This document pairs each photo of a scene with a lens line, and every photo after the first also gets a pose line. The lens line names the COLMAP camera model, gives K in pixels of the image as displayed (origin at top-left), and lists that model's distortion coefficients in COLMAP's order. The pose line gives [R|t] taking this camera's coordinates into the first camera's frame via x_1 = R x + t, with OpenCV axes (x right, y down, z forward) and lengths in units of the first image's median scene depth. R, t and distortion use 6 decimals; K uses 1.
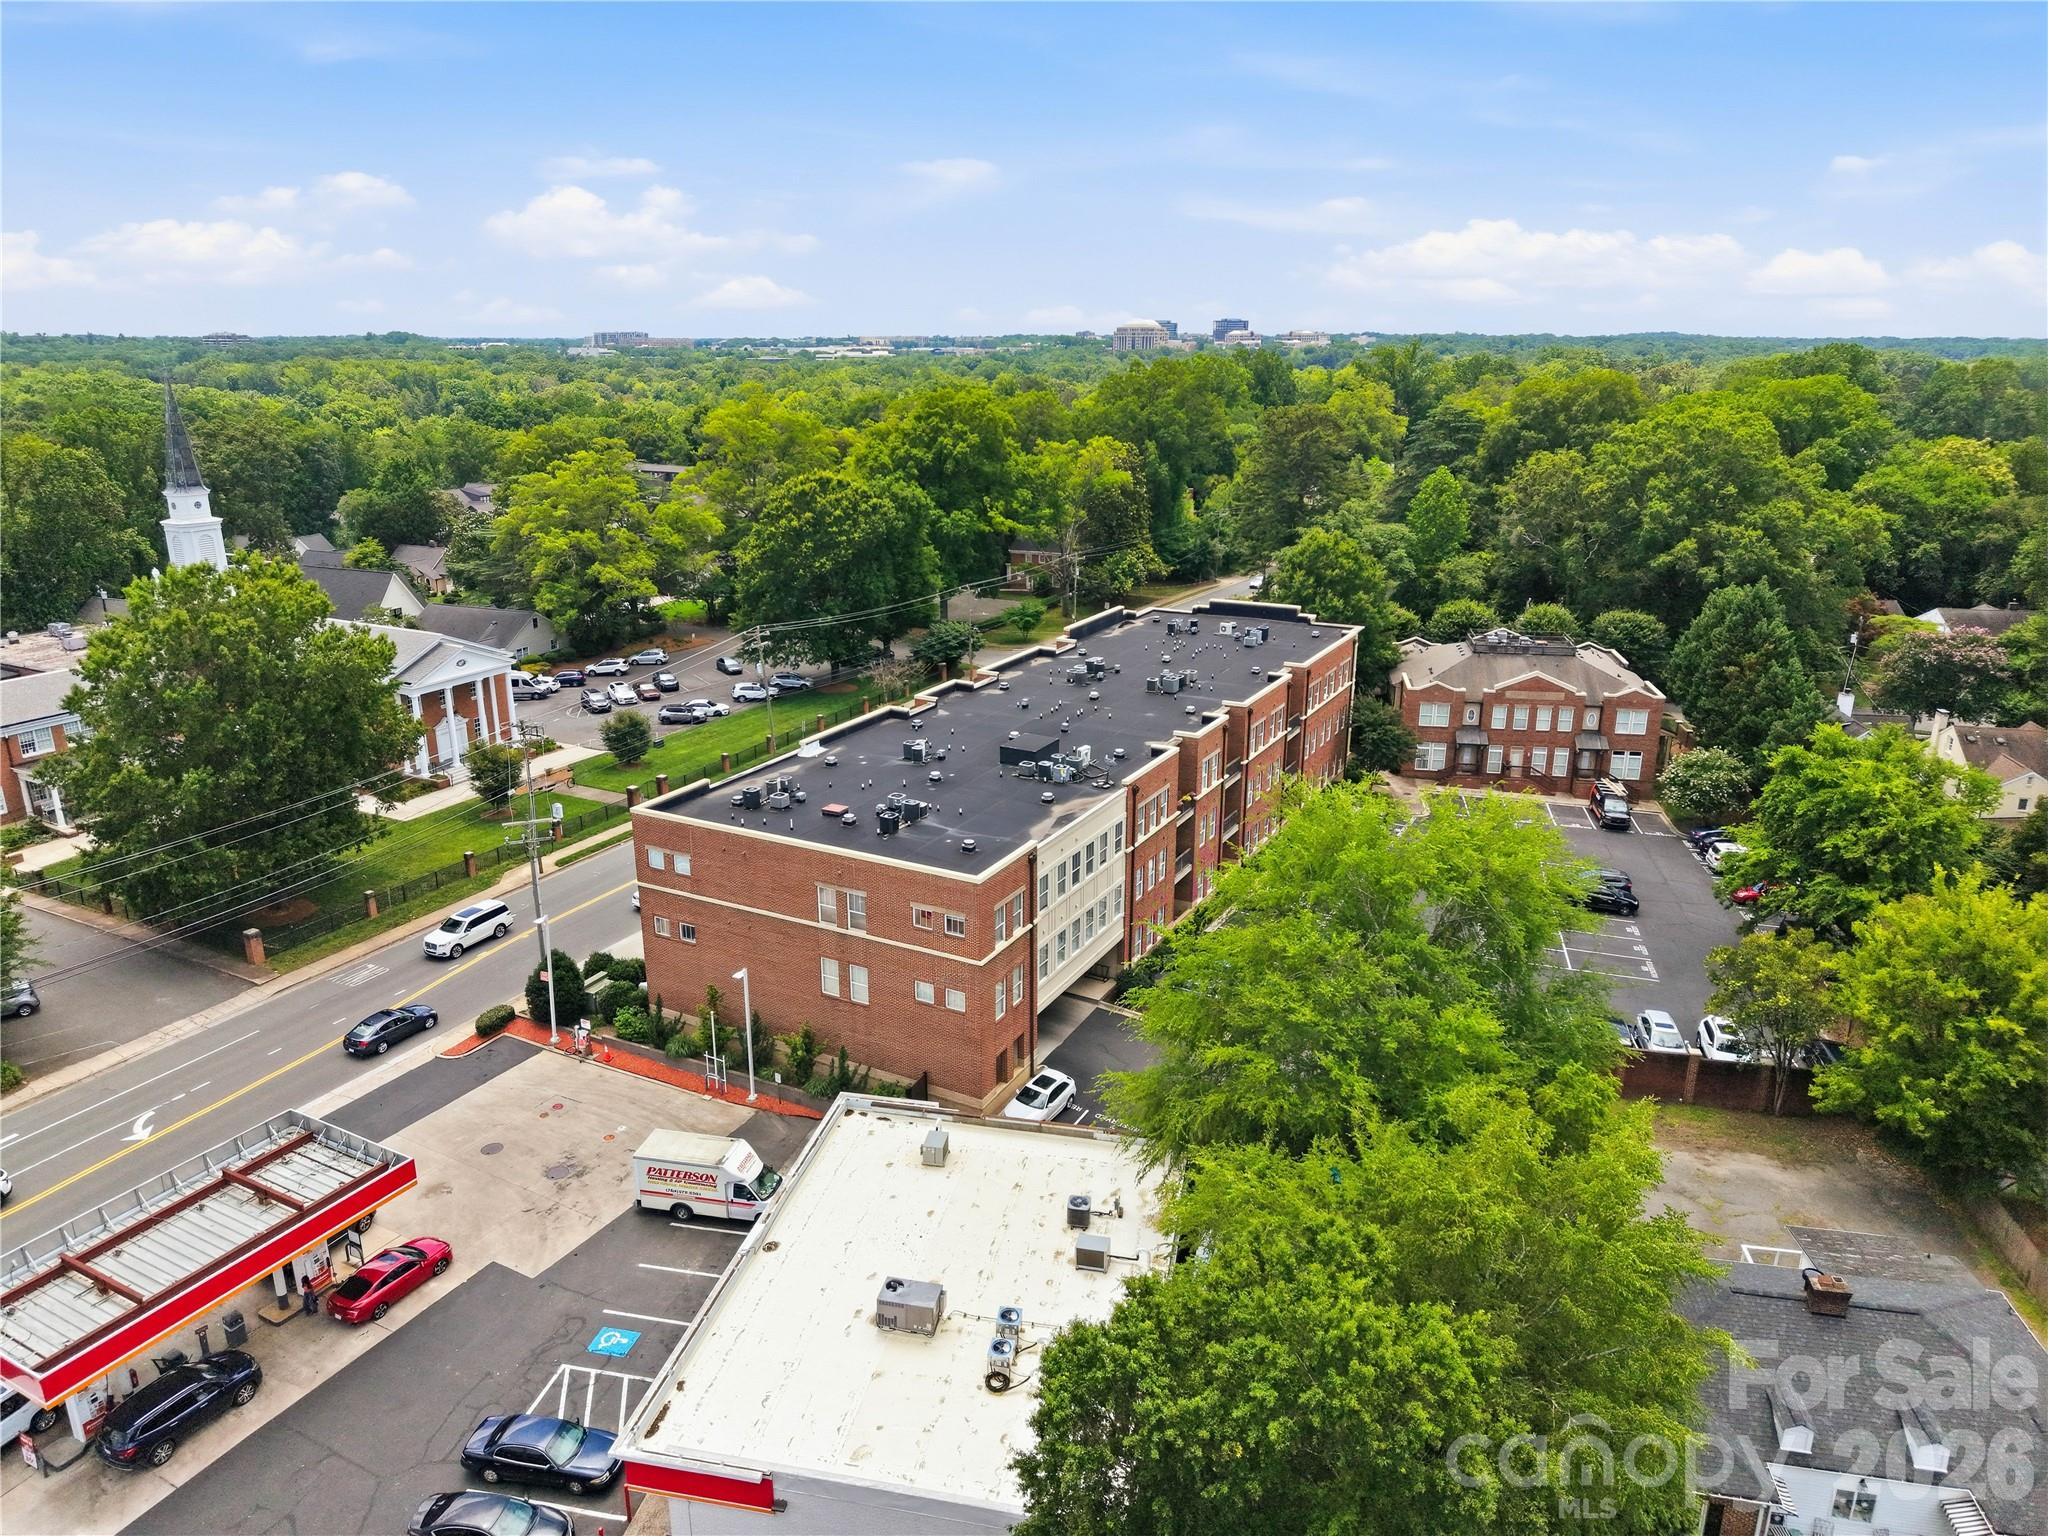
lens RADIAL K [[1377.9, 0, 1025.1], [0, 1377.9, 763.1], [0, 0, 1]] dist [0.019781, -0.009358]
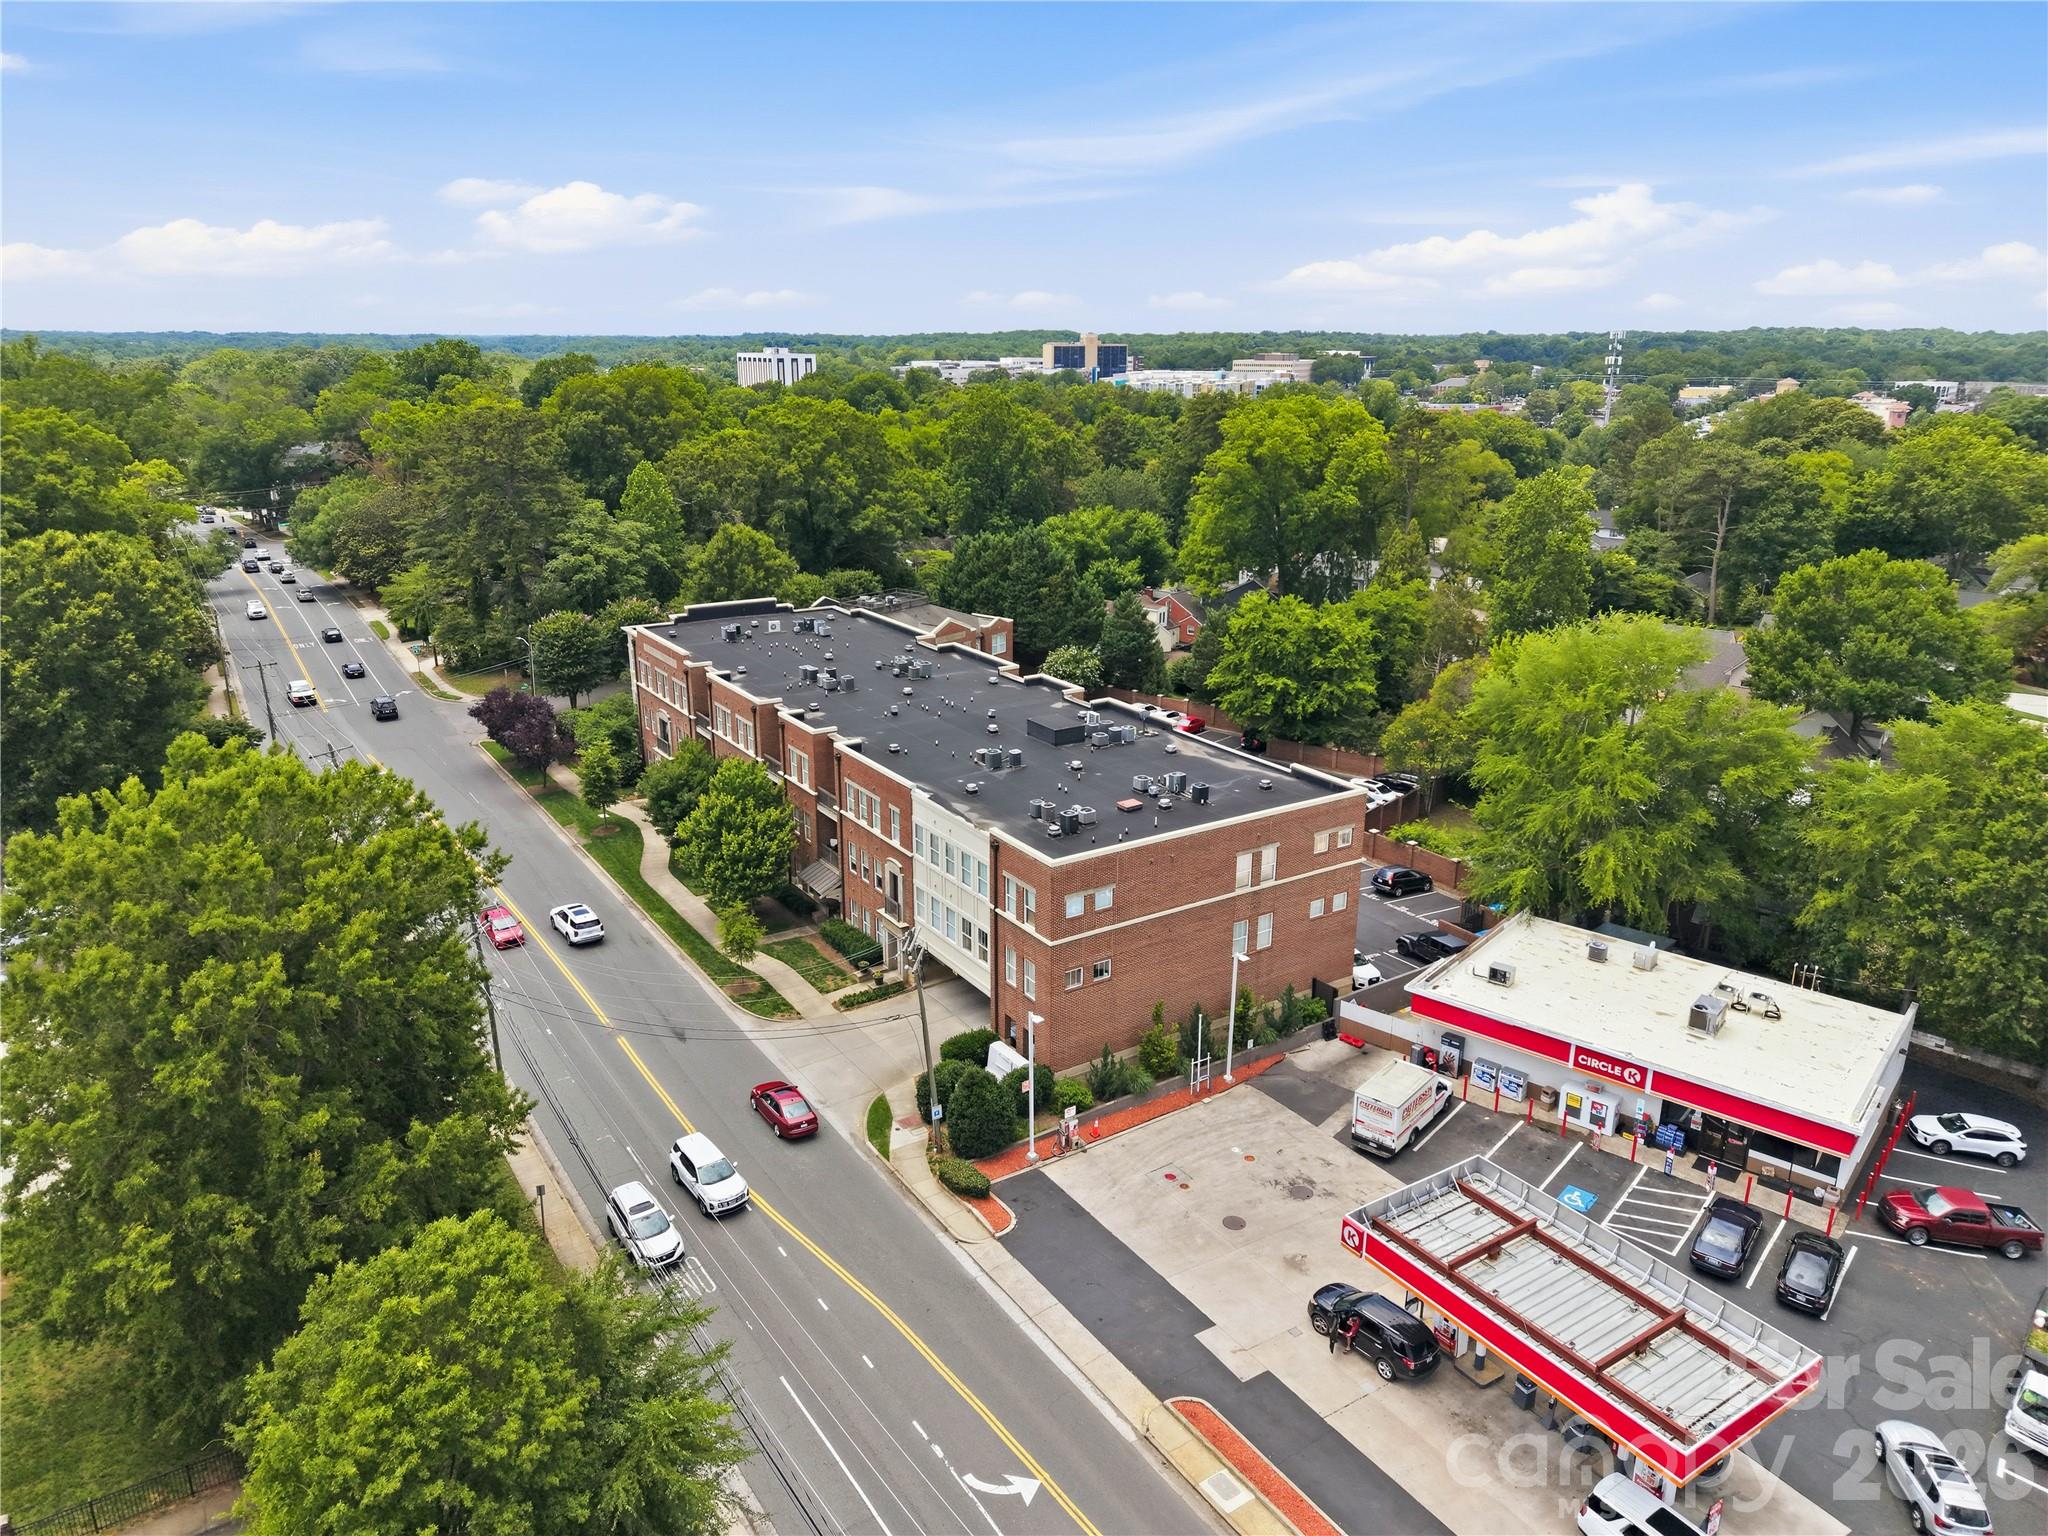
lens RADIAL K [[1377.9, 0, 1024.8], [0, 1377.9, 771.7], [0, 0, 1]] dist [0.019781, -0.009358]
pose [[0.467025, -0.254128, 0.846940, -1.109586], [0.247620, 0.957076, 0.150630, -0.175205], [-0.848865, 0.139372, 0.509905, 0.581412]]
